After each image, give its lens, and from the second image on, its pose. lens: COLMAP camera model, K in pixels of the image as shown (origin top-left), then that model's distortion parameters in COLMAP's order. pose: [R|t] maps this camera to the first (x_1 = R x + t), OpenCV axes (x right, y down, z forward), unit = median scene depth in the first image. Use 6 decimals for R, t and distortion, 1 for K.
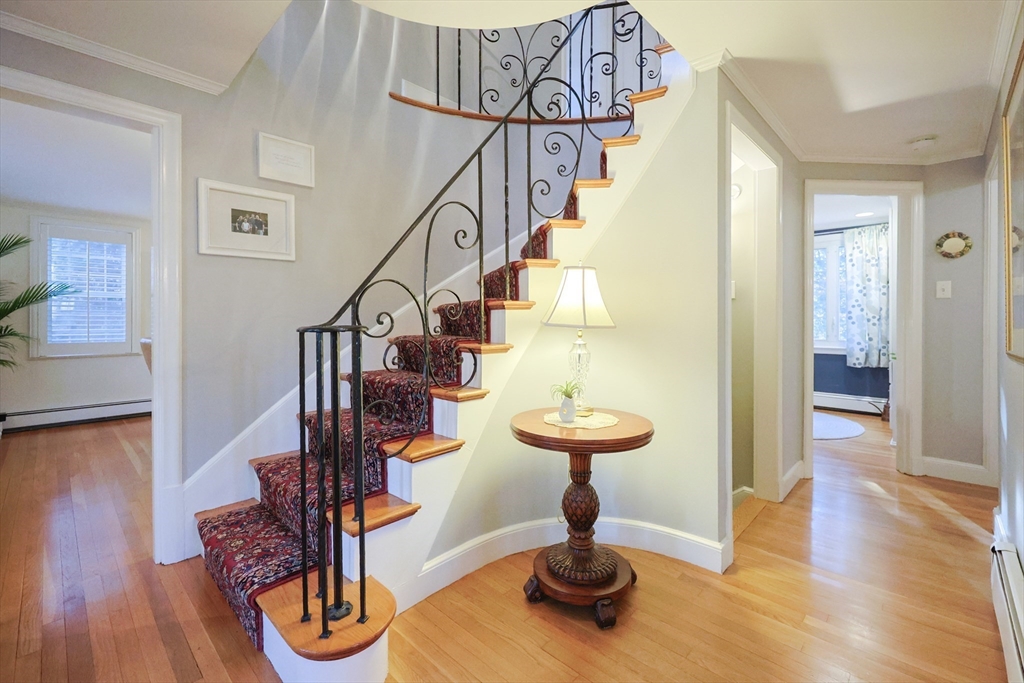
lens RADIAL K [[397.0, 0, 514.7], [0, 397.0, 326.5], [0, 0, 1]] dist [0.000723, 0.000093]
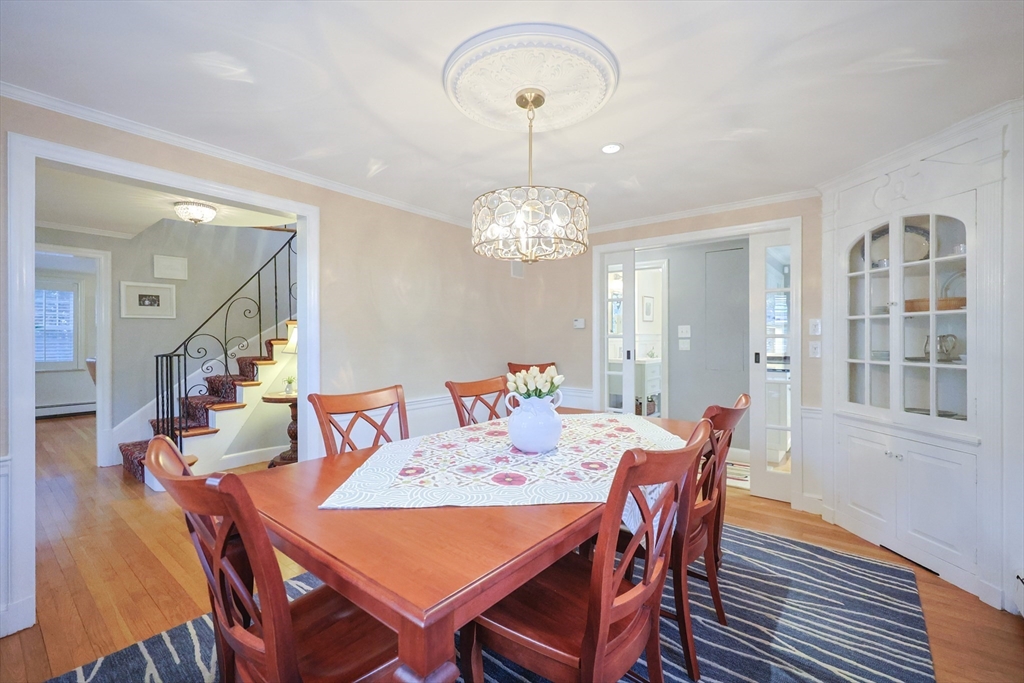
lens RADIAL K [[390.8, 0, 516.8], [0, 390.8, 341.9], [0, 0, 1]] dist [-0.000910, -0.000279]
pose [[0.996529, -0.003476, 0.083179, 1.050710], [0.003767, 0.999987, -0.003336, -0.042988], [-0.083166, 0.003638, 0.996529, -1.151162]]
